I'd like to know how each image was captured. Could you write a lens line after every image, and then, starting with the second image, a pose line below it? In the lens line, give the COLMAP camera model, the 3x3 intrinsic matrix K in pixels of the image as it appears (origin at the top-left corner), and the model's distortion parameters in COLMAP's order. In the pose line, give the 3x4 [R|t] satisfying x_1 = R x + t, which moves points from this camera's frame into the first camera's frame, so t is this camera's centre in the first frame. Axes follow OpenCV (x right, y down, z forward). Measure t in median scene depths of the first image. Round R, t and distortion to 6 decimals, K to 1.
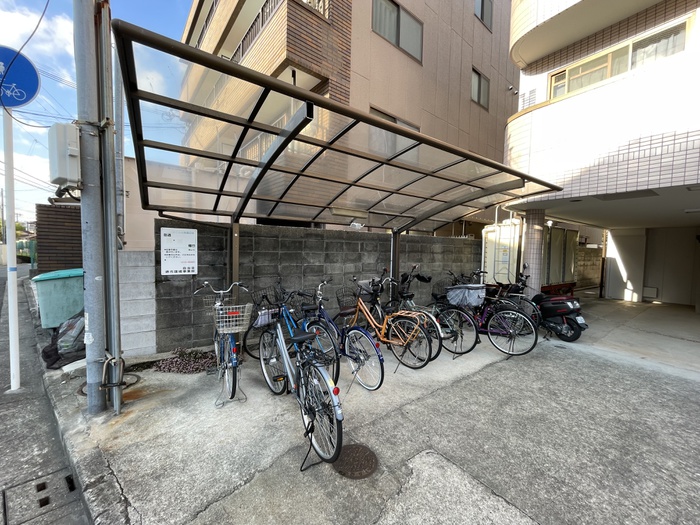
lens RADIAL K [[289.7, 0, 350.0], [0, 289.7, 262.5], [0, 0, 1]] dist [0.001597, 0.000231]
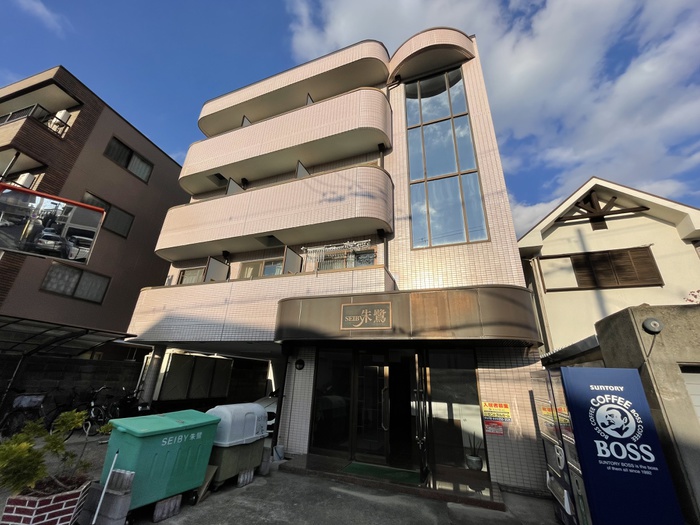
lens RADIAL K [[276.3, 0, 350.1], [0, 276.3, 267.4], [0, 0, 1]] dist [-0.007668, 0.000134]
pose [[0.820484, 0.221793, 0.526891, 0.680390], [0.009401, 0.916310, -0.400359, 0.050080], [-0.571592, 0.333441, 0.749733, -0.988427]]
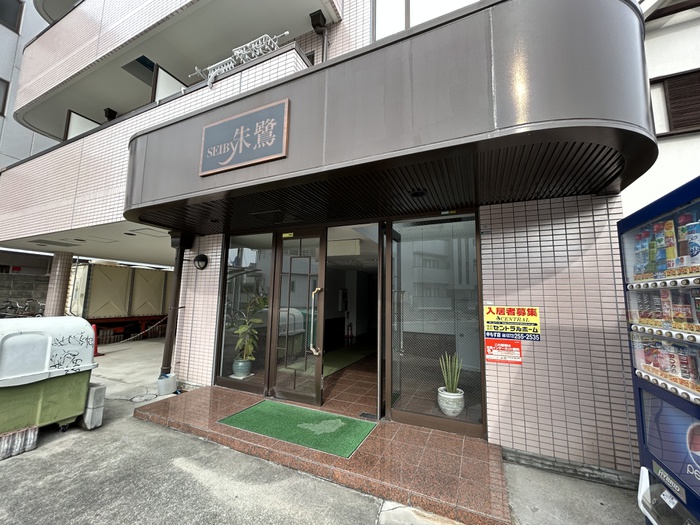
lens RADIAL K [[282.5, 0, 348.3], [0, 282.5, 263.9], [0, 0, 1]] dist [-0.000359, 0.000225]
pose [[0.857195, 0.050280, 0.512532, 1.199575], [0.030999, 0.988380, -0.148806, 0.093588], [-0.514058, 0.143444, 0.845676, -0.687115]]
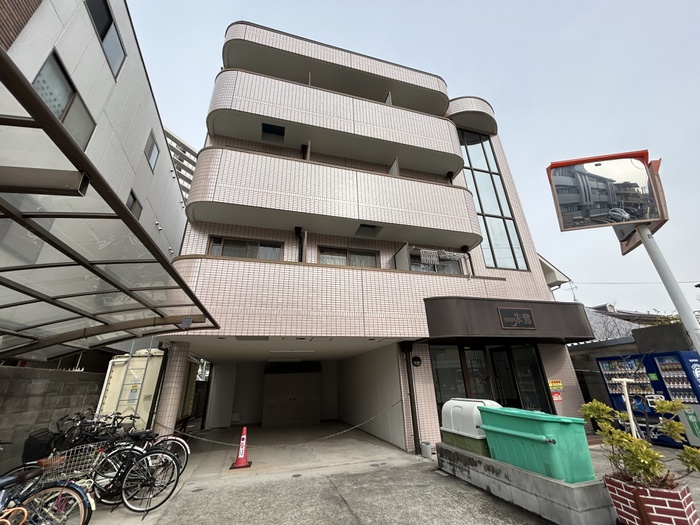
lens RADIAL K [[282.5, 0, 348.3], [0, 282.5, 263.9], [0, 0, 1]] dist [-0.000359, 0.000225]
pose [[0.334839, 0.328819, 0.883041, -0.182102], [0.091313, 0.921403, -0.377729, 0.000087], [-0.937841, 0.207111, 0.278496, 0.081351]]
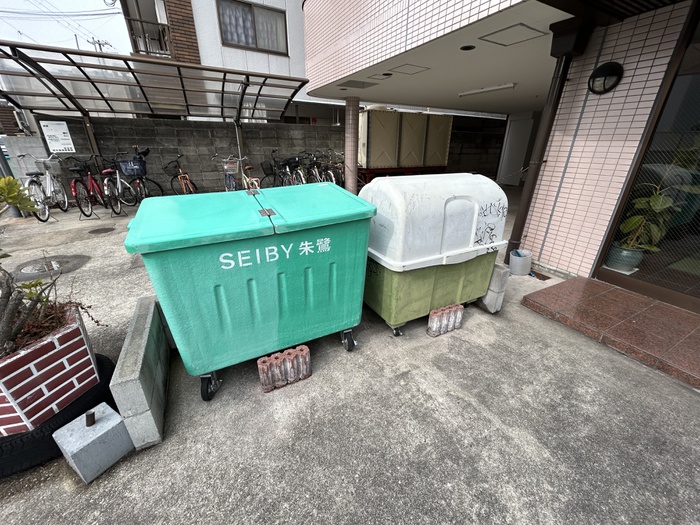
lens RADIAL K [[282.5, 0, 348.3], [0, 282.5, 263.9], [0, 0, 1]] dist [-0.000359, 0.000225]
pose [[0.991899, 0.033383, -0.122564, 0.894119], [0.010495, 0.940014, 0.340976, 0.077048], [0.126595, -0.339500, 0.932048, -0.363665]]
